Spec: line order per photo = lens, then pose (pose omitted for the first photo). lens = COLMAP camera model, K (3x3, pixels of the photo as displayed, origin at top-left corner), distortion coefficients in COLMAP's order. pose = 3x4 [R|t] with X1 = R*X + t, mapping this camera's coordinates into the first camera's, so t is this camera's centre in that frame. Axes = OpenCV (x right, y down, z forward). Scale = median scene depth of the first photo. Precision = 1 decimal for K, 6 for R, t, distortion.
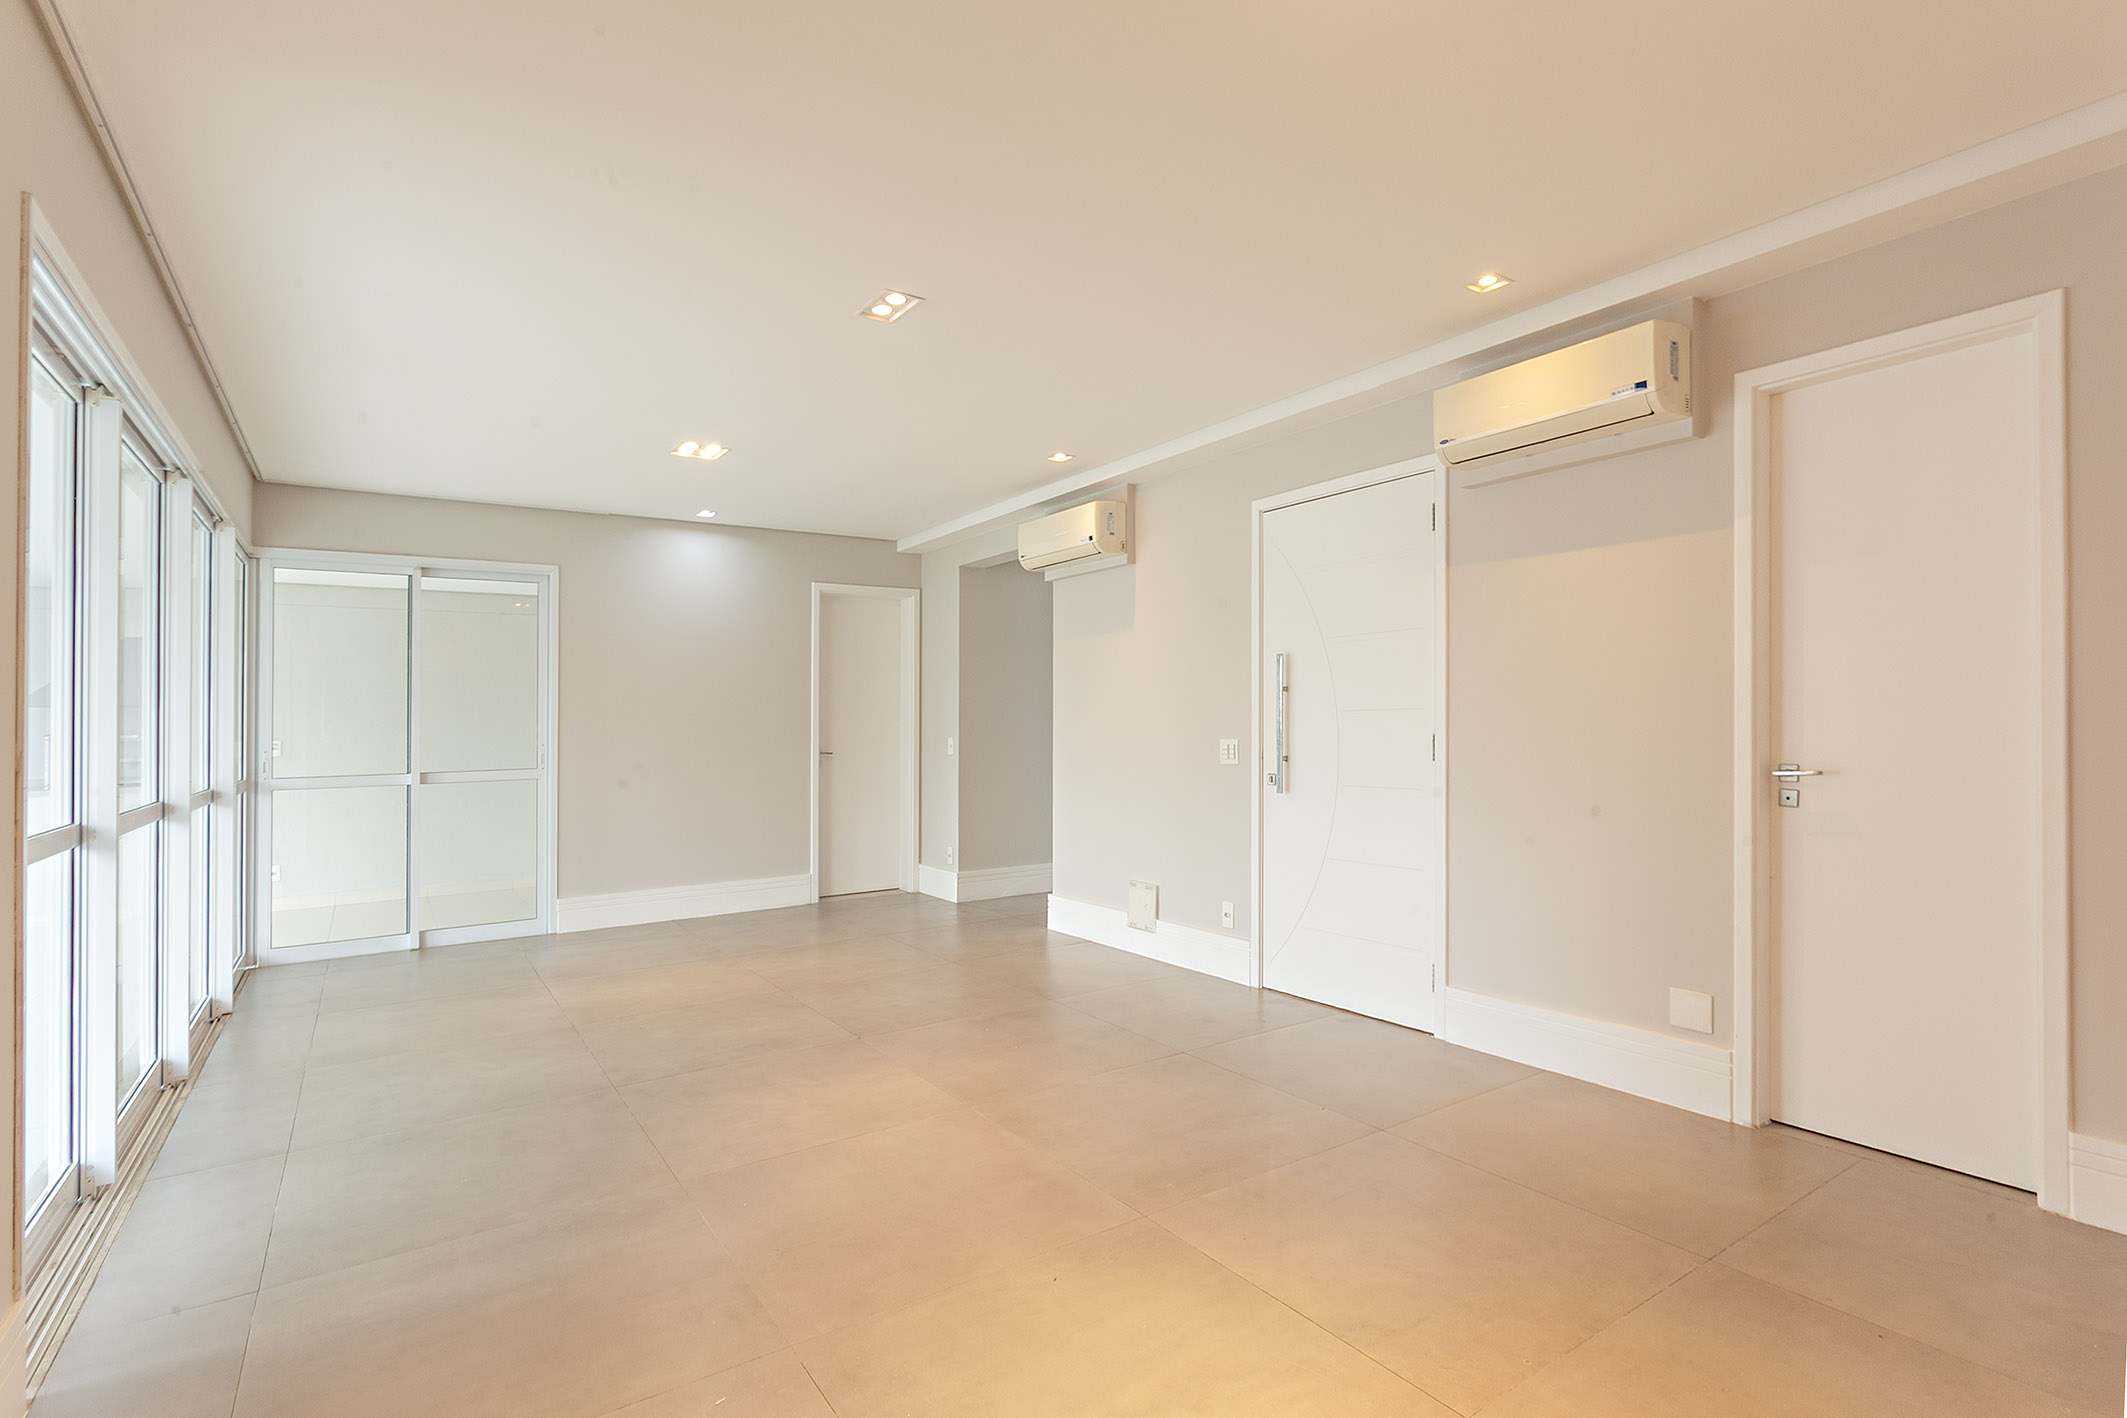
lens RADIAL K [[1031.4, 0, 1028.1], [0, 1031.4, 686.7], [0, 0, 1]] dist [-0.000606, 0.000256]
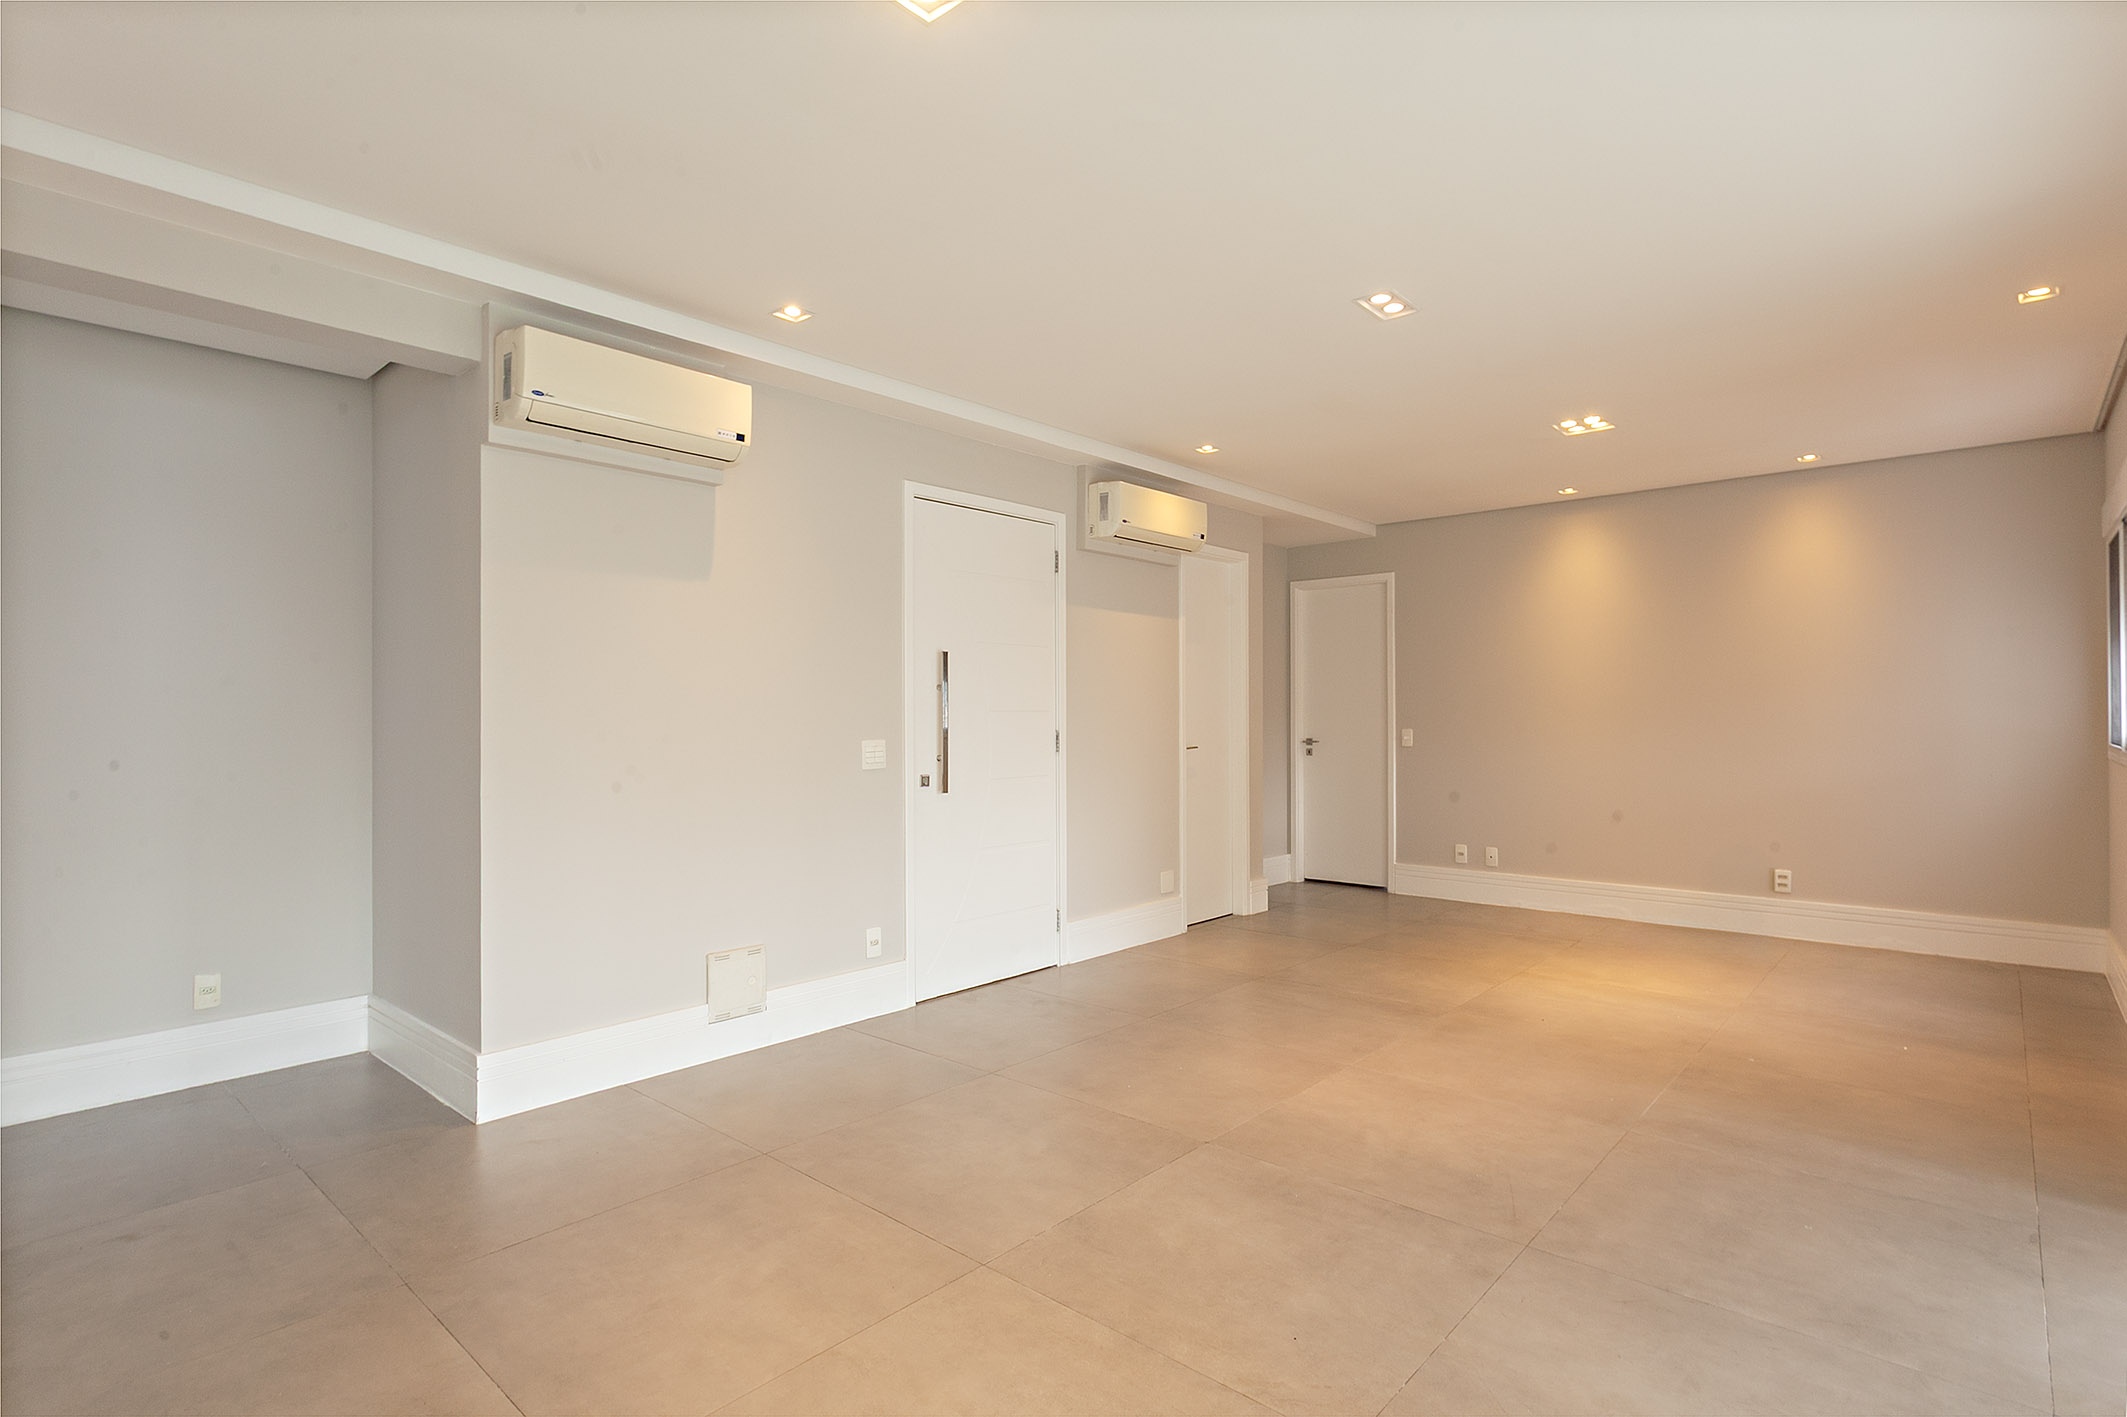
lens RADIAL K [[1005.5, 0, 1148.2], [0, 1005.5, 700.4], [0, 0, 1]] dist [-0.011553, 0.000524]
pose [[-0.283120, 0.033039, 0.958515, -0.625961], [-0.021525, 0.998936, -0.040790, 0.042412], [-0.958843, -0.032180, -0.282108, 0.927087]]
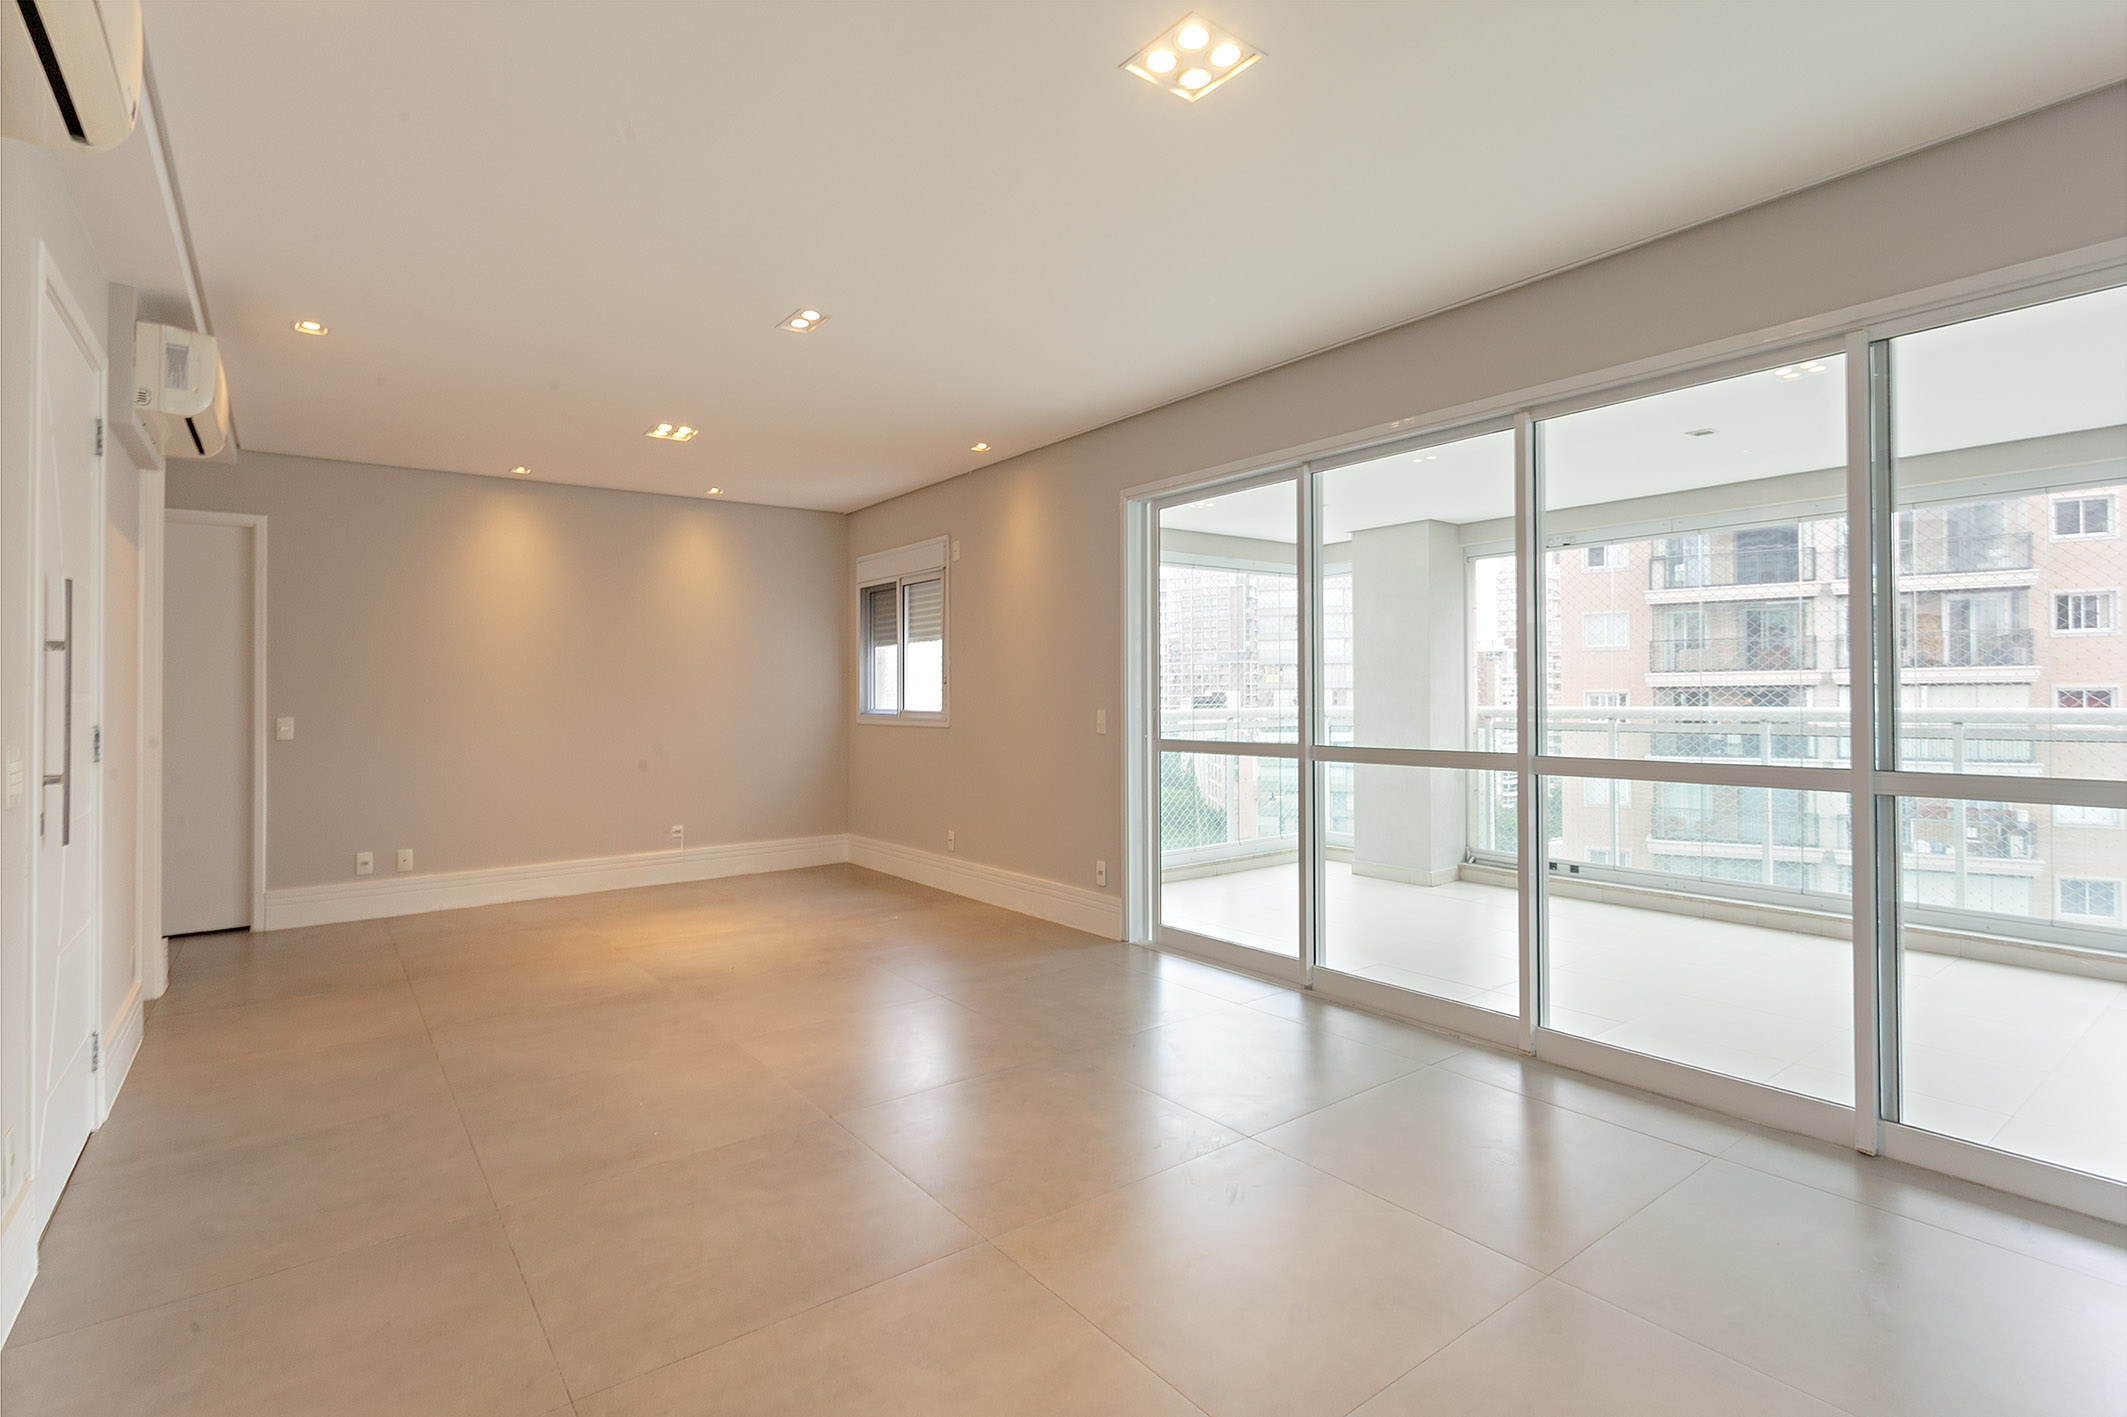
lens RADIAL K [[1031.4, 0, 1028.1], [0, 1031.4, 686.2], [0, 0, 1]] dist [-0.000606, 0.000256]
pose [[-0.998603, 0.027095, -0.045357, -0.205954], [0.028786, 0.998899, -0.037049, 0.047628], [0.044303, -0.038302, -0.998284, 1.299546]]
